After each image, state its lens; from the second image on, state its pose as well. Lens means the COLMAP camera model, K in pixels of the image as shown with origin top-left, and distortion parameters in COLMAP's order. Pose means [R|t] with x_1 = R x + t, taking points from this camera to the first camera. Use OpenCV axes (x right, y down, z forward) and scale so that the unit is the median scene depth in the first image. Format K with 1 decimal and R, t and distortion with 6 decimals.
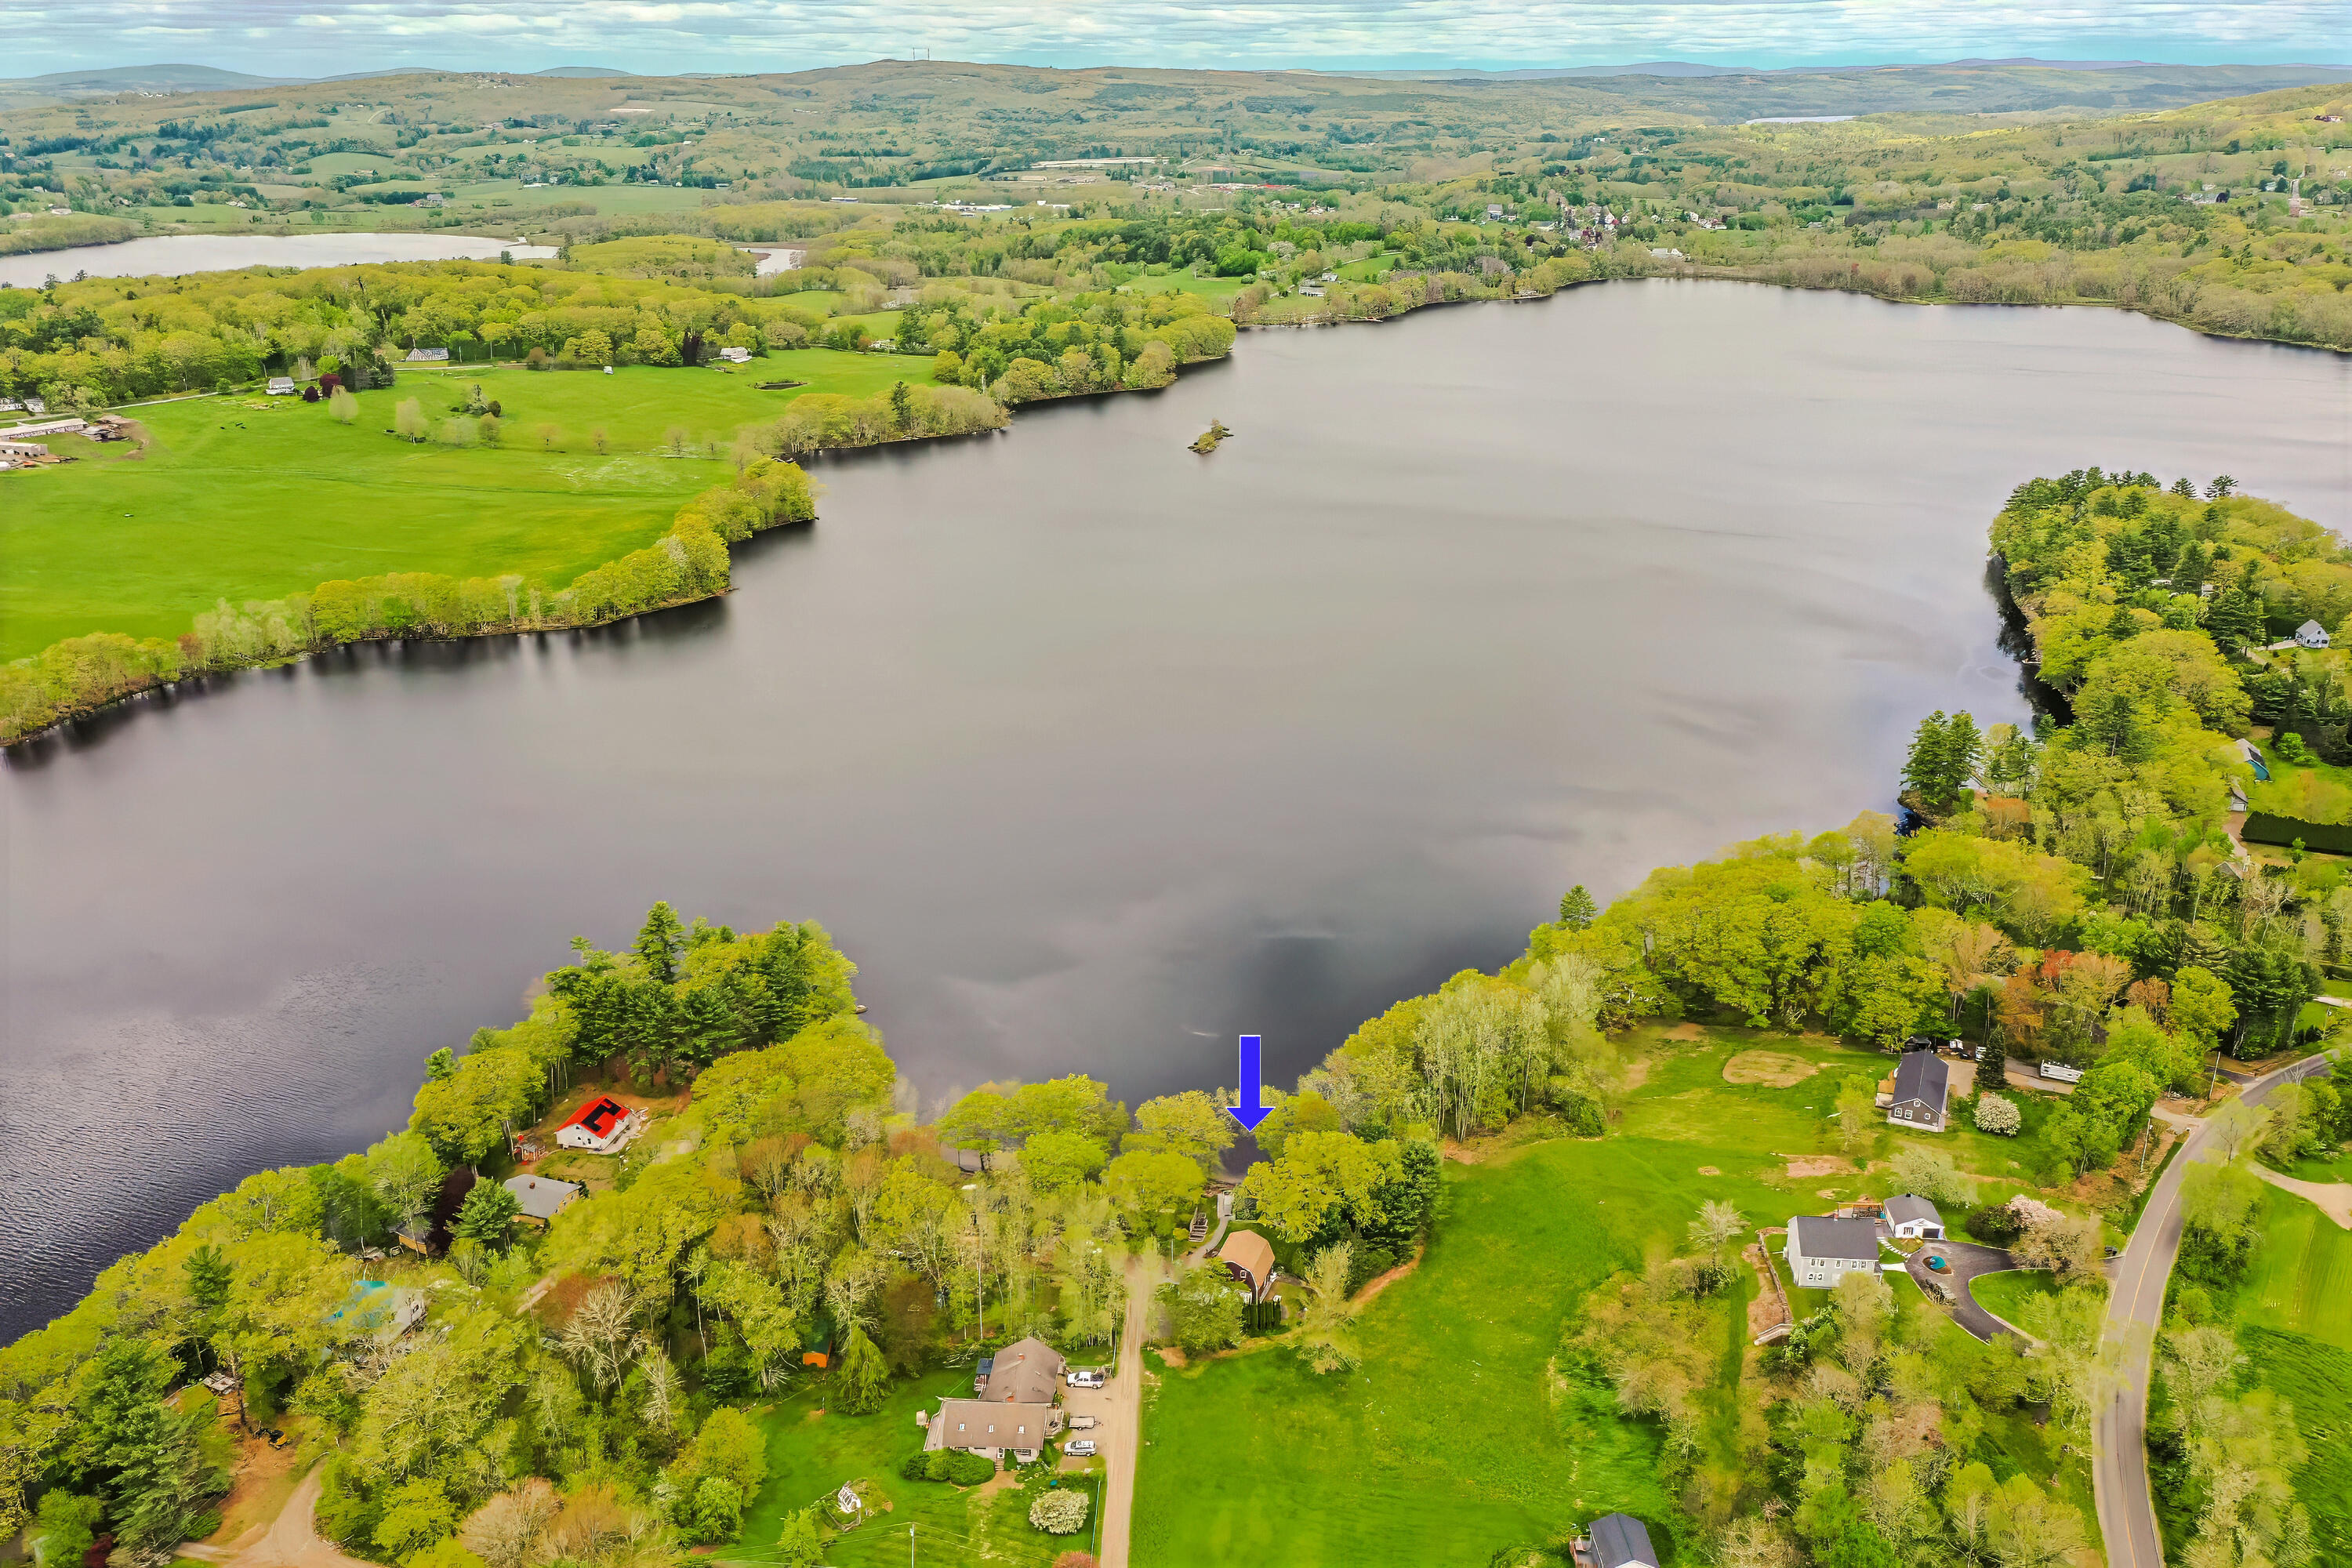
lens RADIAL K [[1912.7, 0, 1176.0], [0, 1912.7, 784.0], [0, 0, 1]] dist [-0.001813, 0.014789]
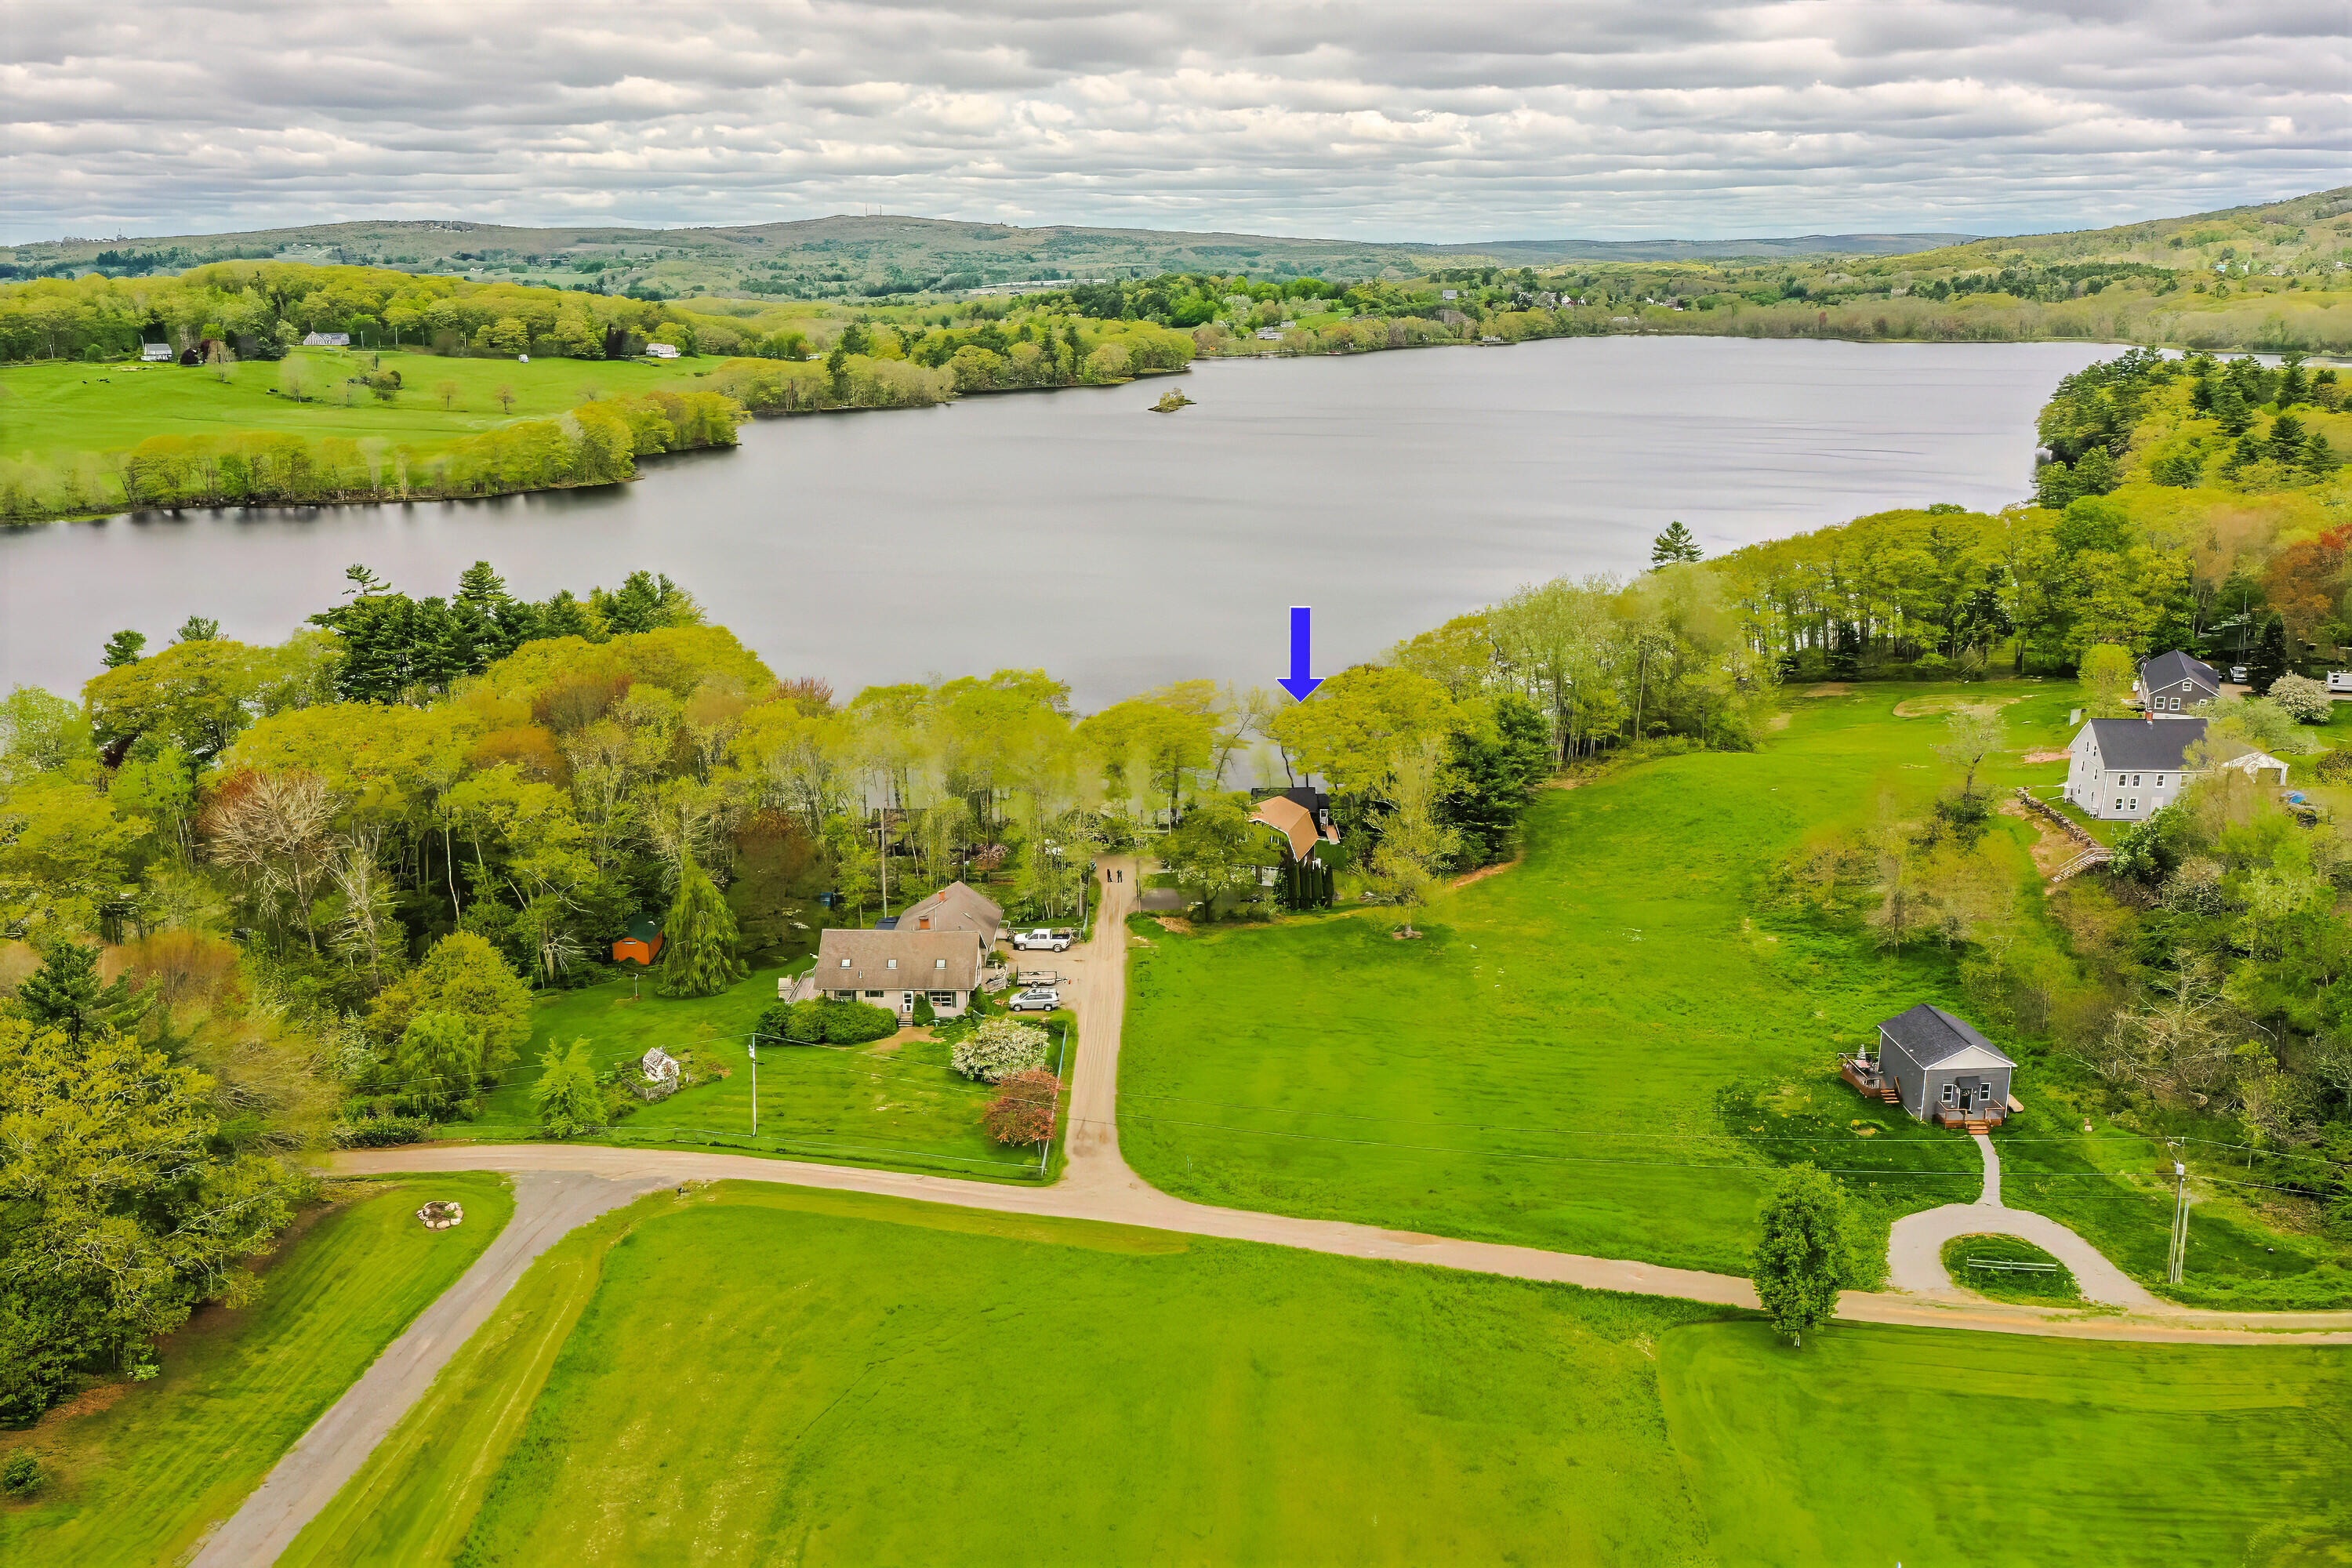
lens RADIAL K [[1884.6, 0, 1176.0], [0, 1884.6, 784.0], [0, 0, 1]] dist [0.006073, 0.015145]
pose [[0.999610, -0.010608, 0.025823, -0.005044], [0.013283, 0.994306, -0.105735, 0.091117], [-0.024554, 0.106036, 0.994059, 0.099404]]
